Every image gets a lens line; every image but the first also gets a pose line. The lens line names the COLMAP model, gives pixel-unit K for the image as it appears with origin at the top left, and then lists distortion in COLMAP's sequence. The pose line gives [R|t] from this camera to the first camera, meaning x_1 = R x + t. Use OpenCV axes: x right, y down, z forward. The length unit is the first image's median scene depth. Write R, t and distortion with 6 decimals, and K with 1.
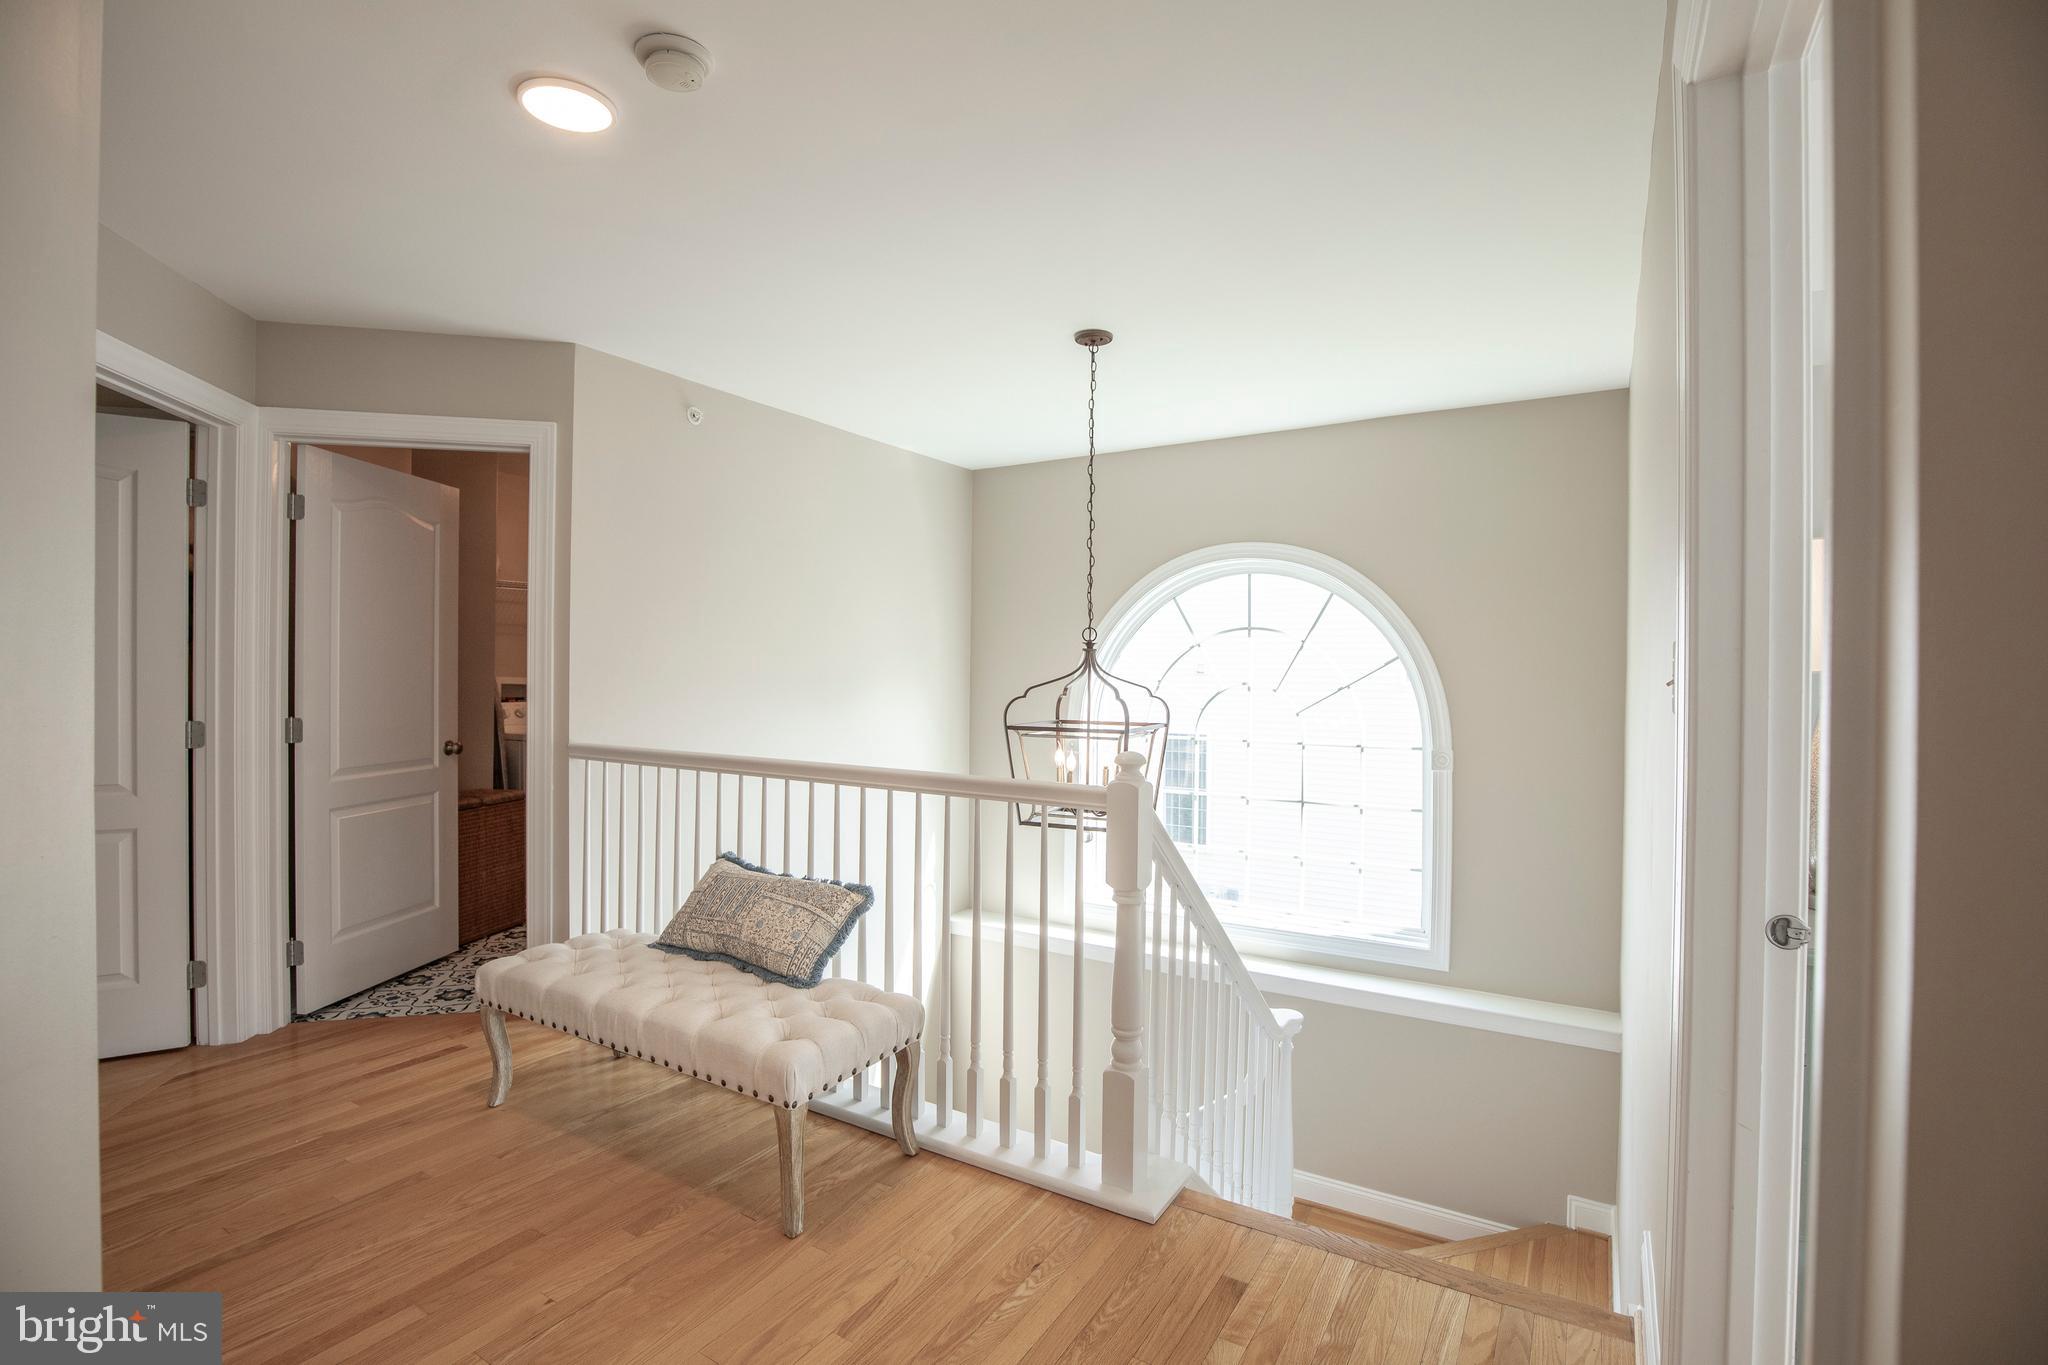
lens RADIAL K [[947.6, 0, 1034.5], [0, 947.6, 682.8], [0, 0, 1]] dist [-0.034024, 0.006465]
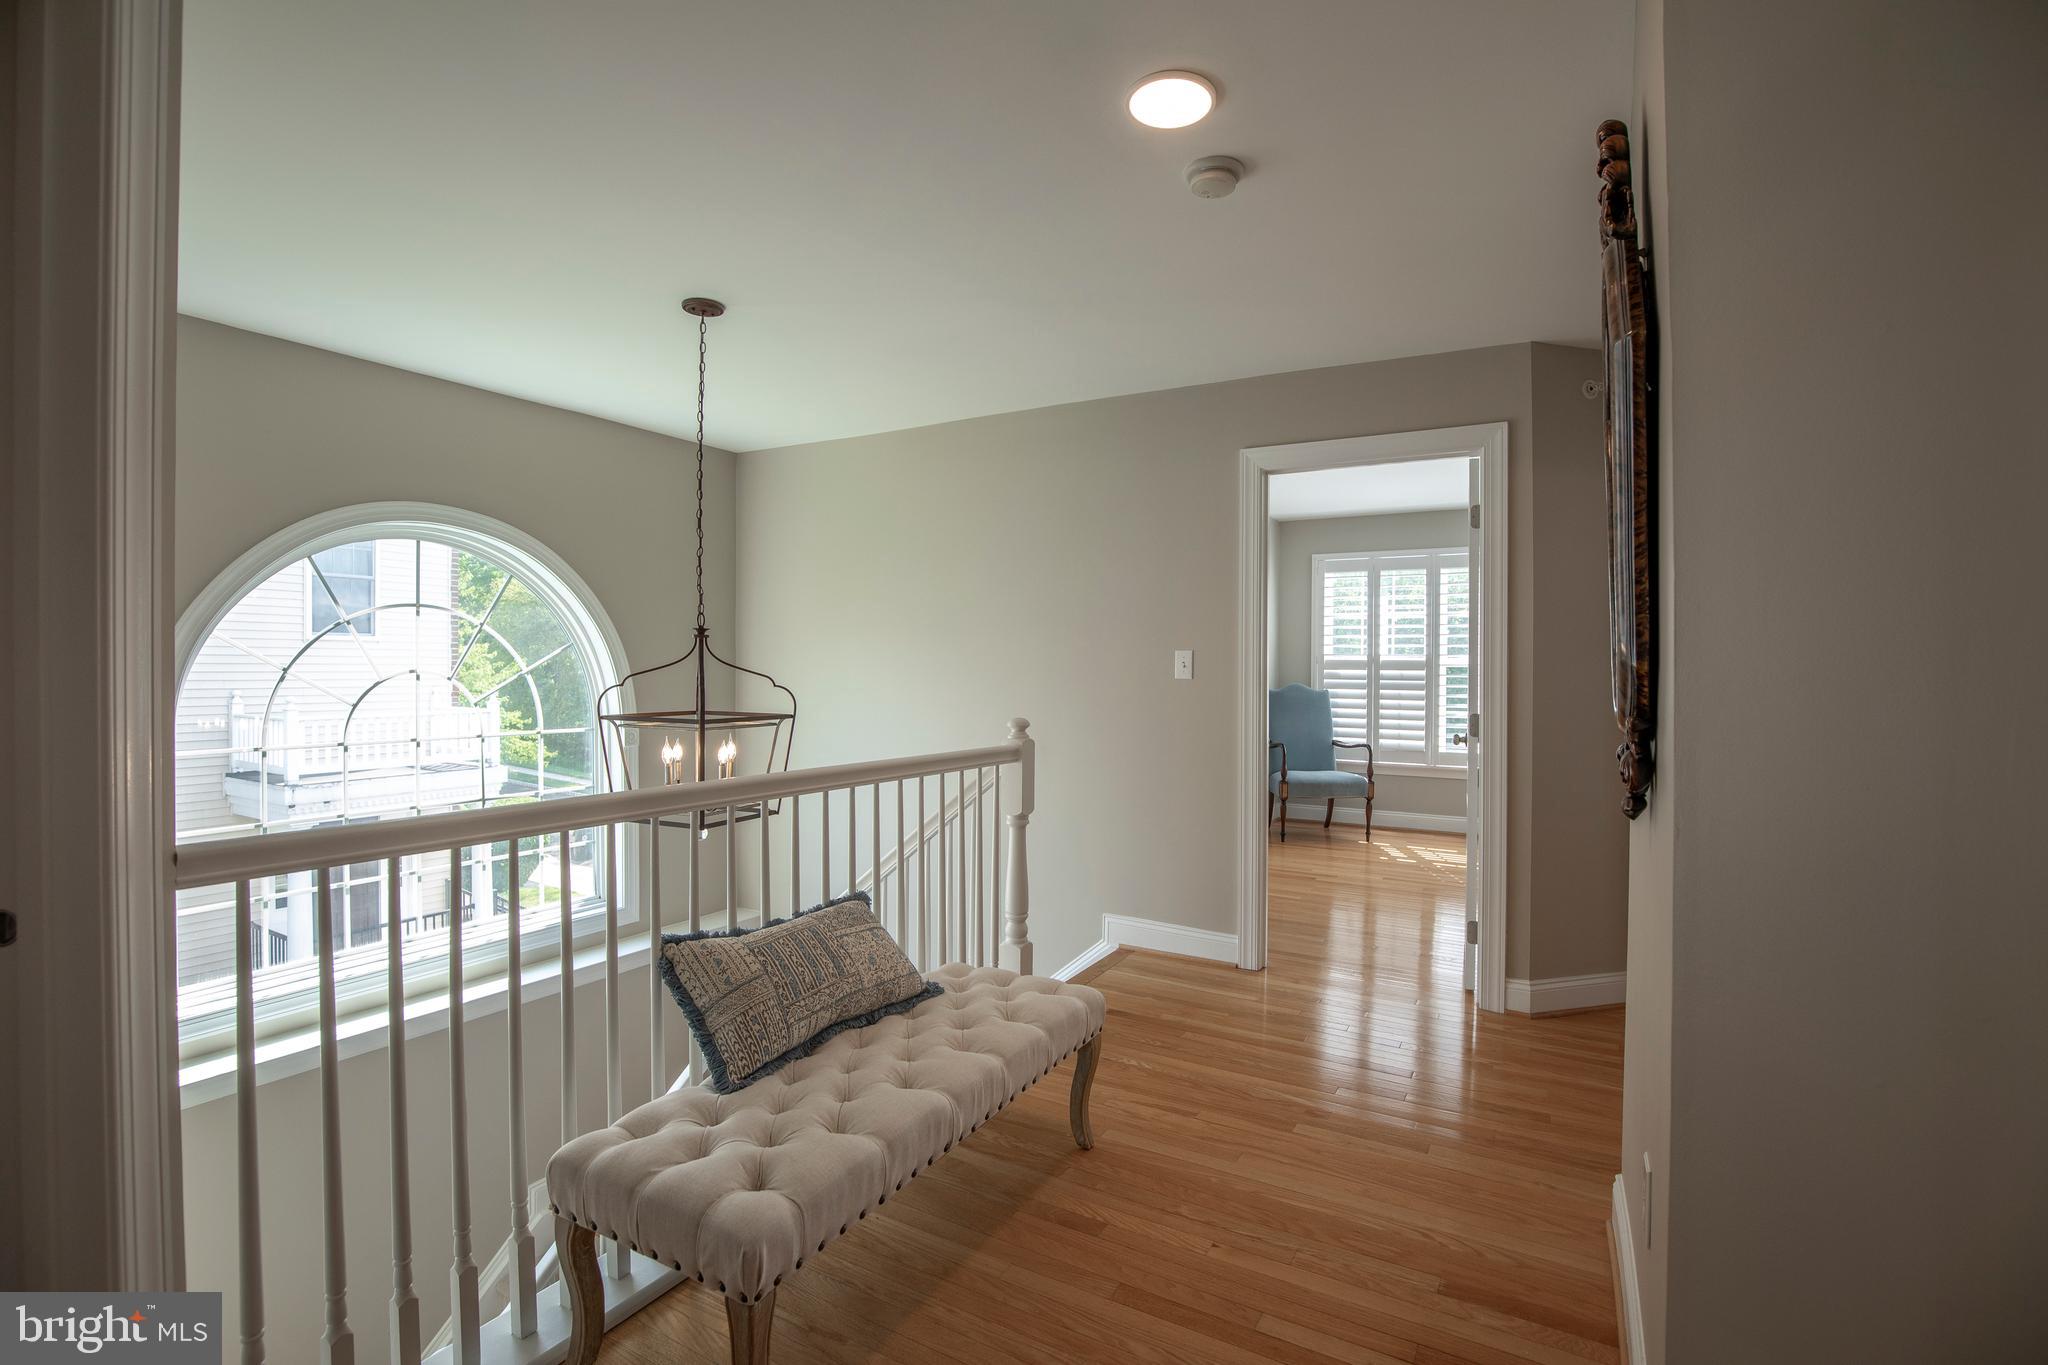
lens RADIAL K [[947.6, 0, 1032.9], [0, 947.6, 675.3], [0, 0, 1]] dist [-0.034024, 0.006465]
pose [[-0.041957, -0.011293, 0.999056, -1.129948], [0.003288, 0.999929, 0.011441, -0.006117], [-0.999114, 0.003765, -0.041917, 0.890139]]
